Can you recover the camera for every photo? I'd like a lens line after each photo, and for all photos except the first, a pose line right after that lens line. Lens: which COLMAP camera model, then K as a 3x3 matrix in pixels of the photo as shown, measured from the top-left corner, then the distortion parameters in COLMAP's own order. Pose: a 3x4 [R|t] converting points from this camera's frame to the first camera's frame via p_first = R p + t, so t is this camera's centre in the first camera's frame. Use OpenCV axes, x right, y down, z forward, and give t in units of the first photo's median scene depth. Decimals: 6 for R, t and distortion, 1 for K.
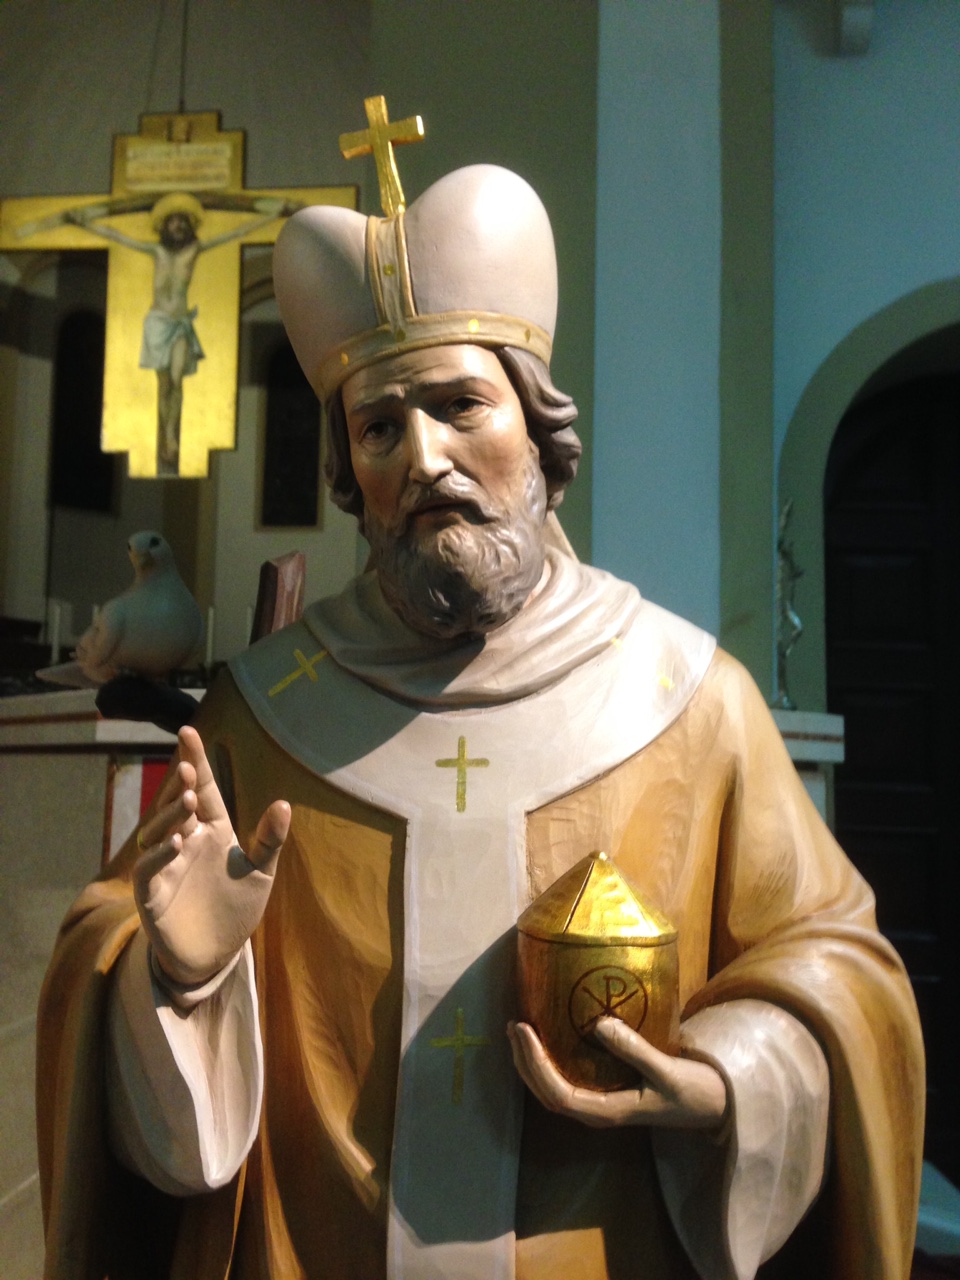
lens RADIAL K [[1179.0, 0, 483.5], [0, 1179.0, 641.0], [0, 0, 1]] dist [0.035425, 0.005975]
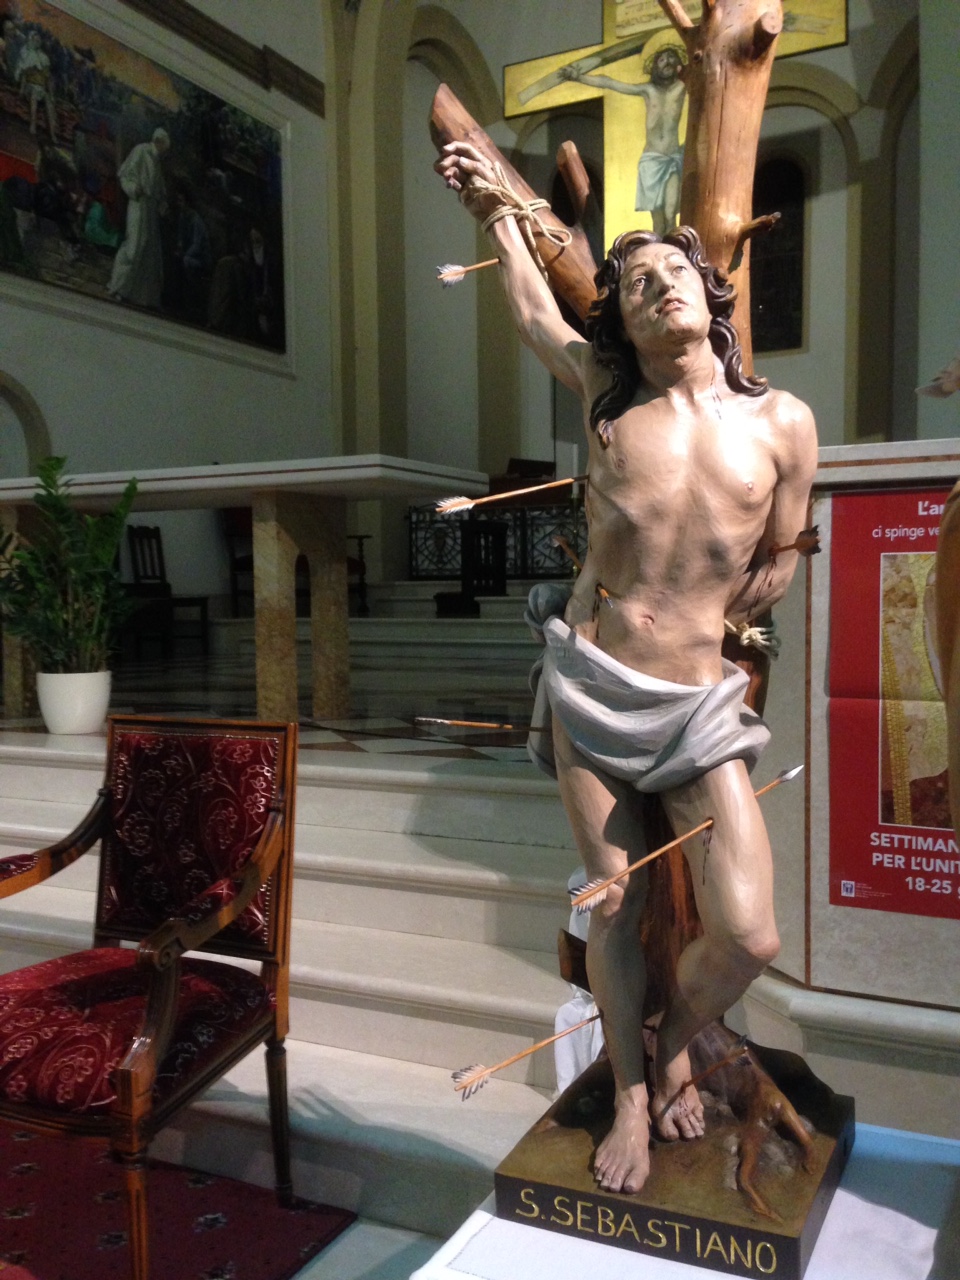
lens RADIAL K [[1171.1, 0, 489.2], [0, 1171.1, 633.9], [0, 0, 1]] dist [0.086663, -0.117687]
pose [[0.926000, -0.012542, -0.377314, -0.327856], [0.062518, 0.990743, 0.120497, 0.174944], [0.372310, -0.135169, 0.918213, -1.426654]]
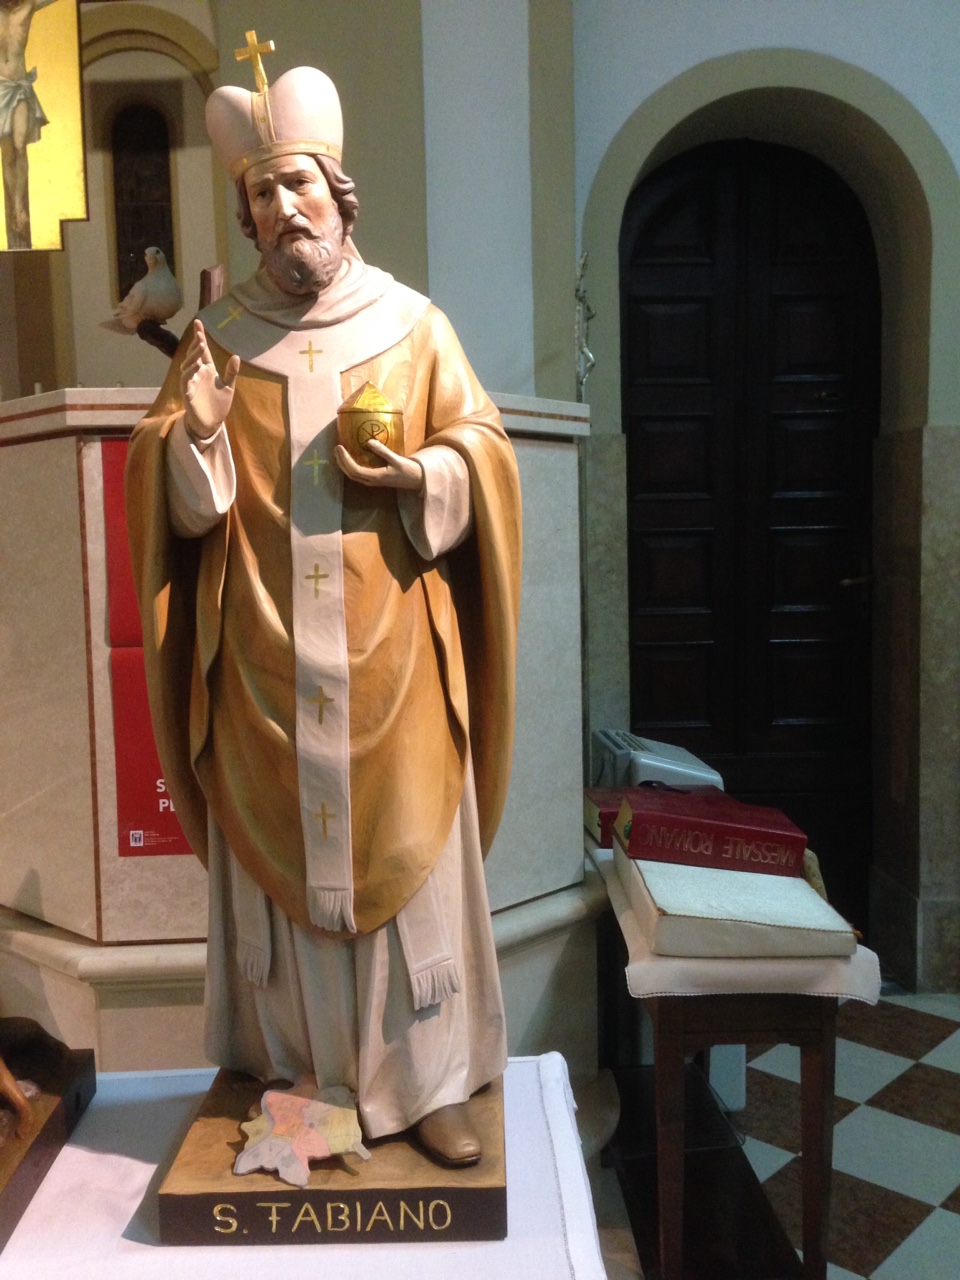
lens RADIAL K [[1163.3, 0, 483.1], [0, 1163.3, 635.9], [0, 0, 1]] dist [0.119582, -0.213021]
pose [[0.993796, -0.050623, 0.099031, 0.058374], [0.032121, 0.983105, 0.180204, 0.238055], [-0.106480, -0.175905, 0.978631, -1.298186]]
